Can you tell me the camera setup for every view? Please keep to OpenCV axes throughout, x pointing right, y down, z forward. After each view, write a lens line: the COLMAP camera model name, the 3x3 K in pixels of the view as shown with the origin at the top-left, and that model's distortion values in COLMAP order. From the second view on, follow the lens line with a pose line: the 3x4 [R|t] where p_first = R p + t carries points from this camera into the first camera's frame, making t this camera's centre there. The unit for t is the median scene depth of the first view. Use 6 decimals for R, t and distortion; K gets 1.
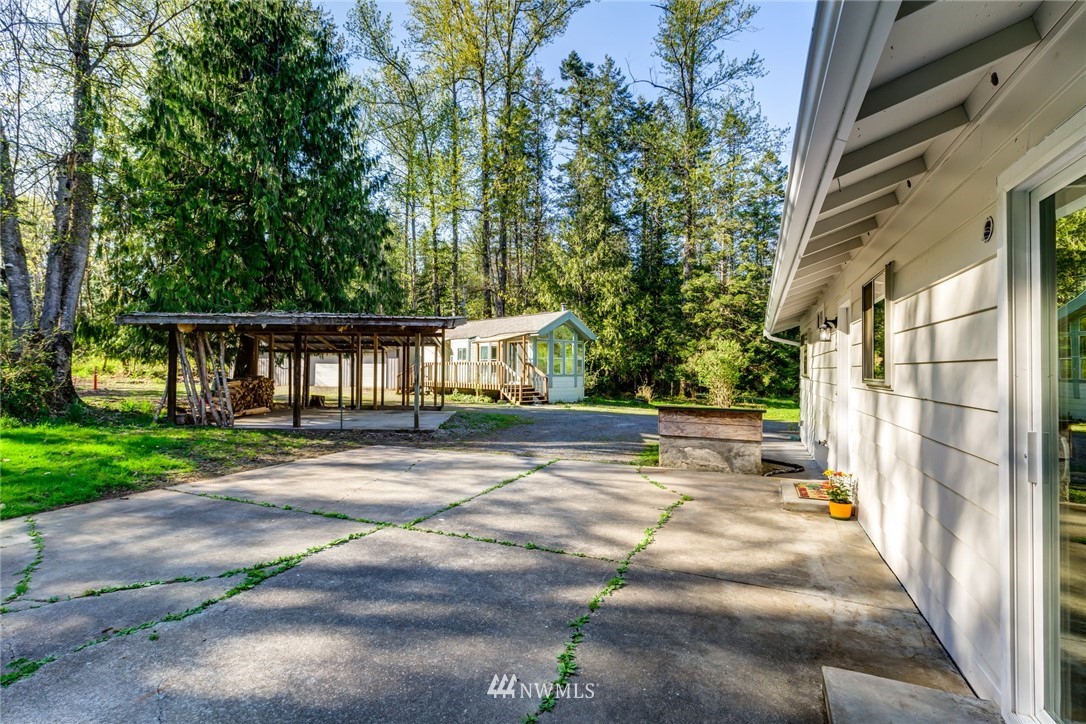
lens RADIAL K [[500.7, 0, 525.4], [0, 500.7, 361.5], [0, 0, 1]] dist [0.001530, 0.000106]
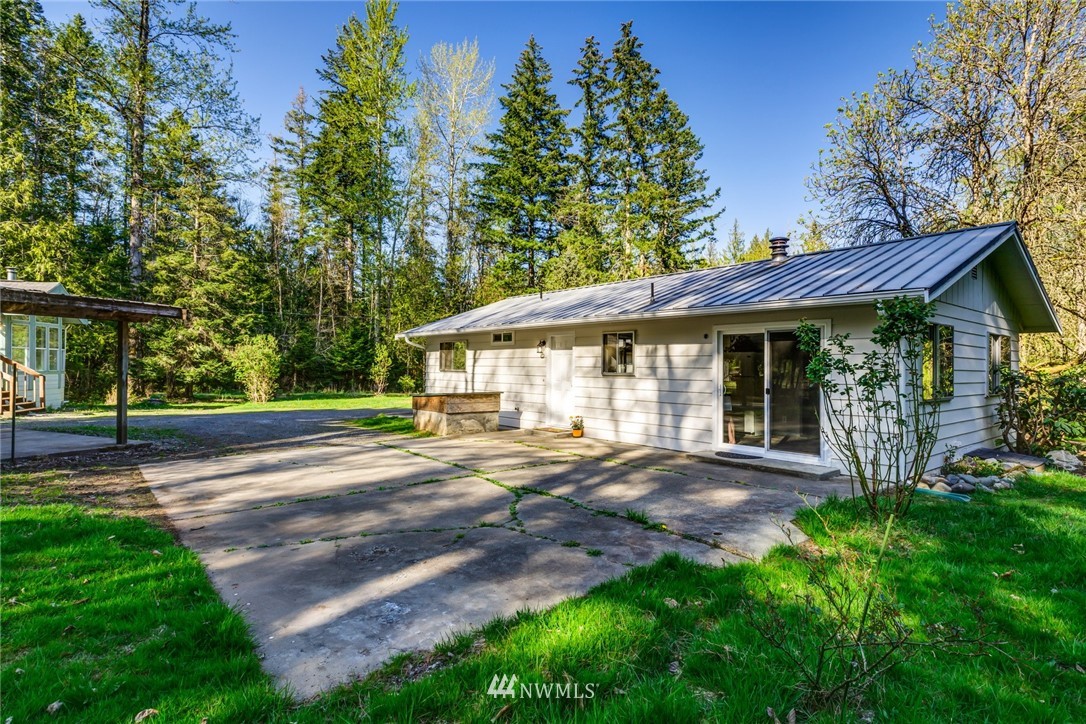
lens RADIAL K [[555.8, 0, 543.0], [0, 555.8, 362.0], [0, 0, 1]] dist [0.001067, -0.000356]
pose [[0.438224, 0.001475, 0.898865, -0.334214], [-0.015923, 0.999854, 0.006122, -0.004427], [-0.898725, -0.016995, 0.438184, 0.020399]]
